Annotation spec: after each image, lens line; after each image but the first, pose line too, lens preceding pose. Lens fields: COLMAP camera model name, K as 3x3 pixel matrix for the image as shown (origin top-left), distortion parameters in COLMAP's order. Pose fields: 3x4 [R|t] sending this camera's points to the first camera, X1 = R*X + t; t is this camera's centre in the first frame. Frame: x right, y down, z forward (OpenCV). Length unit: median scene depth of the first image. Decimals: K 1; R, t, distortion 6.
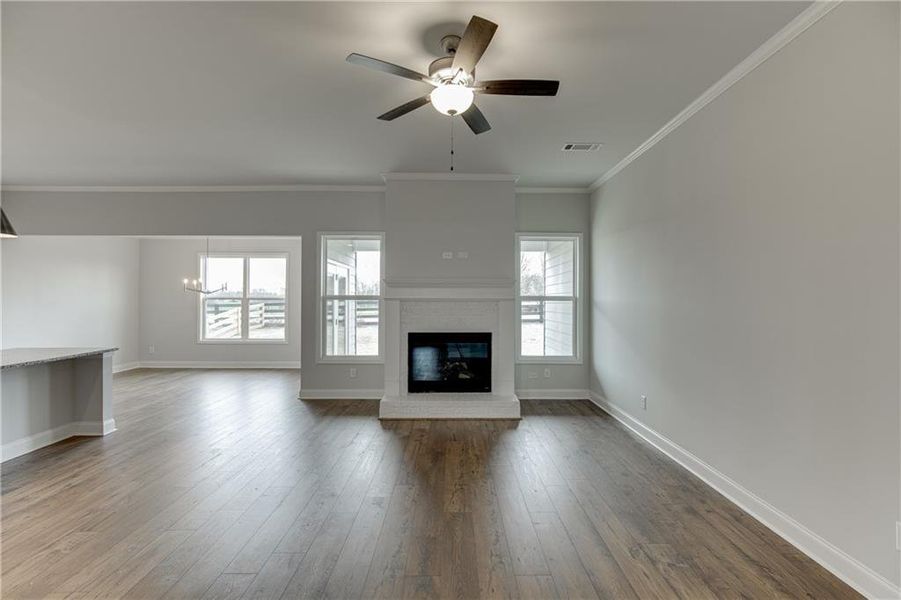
lens RADIAL K [[407.8, 0, 454.4], [0, 407.8, 297.7], [0, 0, 1]] dist [-0.012370, 0.005973]
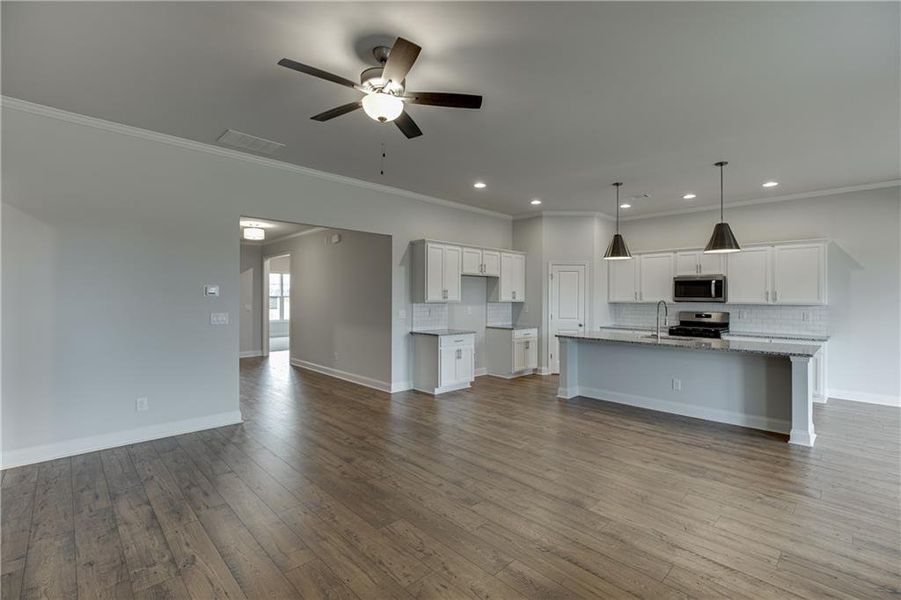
lens RADIAL K [[407.8, 0, 457.3], [0, 407.8, 294.1], [0, 0, 1]] dist [-0.012370, 0.005973]
pose [[-0.717244, -0.012555, -0.696709, 0.280869], [-0.004374, 0.999899, -0.013515, 0.005936], [0.696808, -0.006646, -0.717227, 0.896726]]
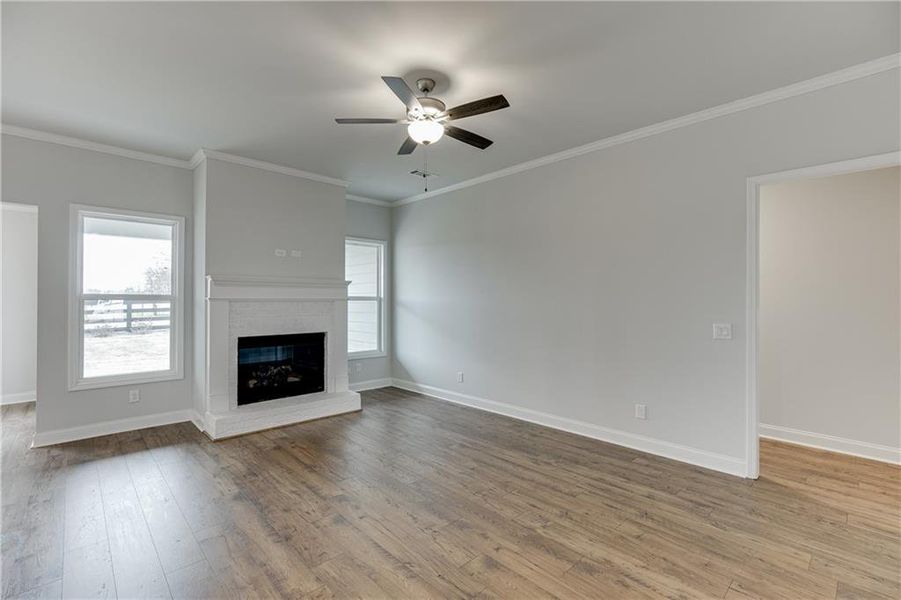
lens RADIAL K [[407.8, 0, 454.5], [0, 407.8, 296.5], [0, 0, 1]] dist [-0.012370, 0.005973]
pose [[0.731302, 0.003964, 0.682042, -0.356732], [-0.000853, 0.999988, -0.004897, 0.001216], [-0.682053, 0.002999, 0.731297, 0.033809]]
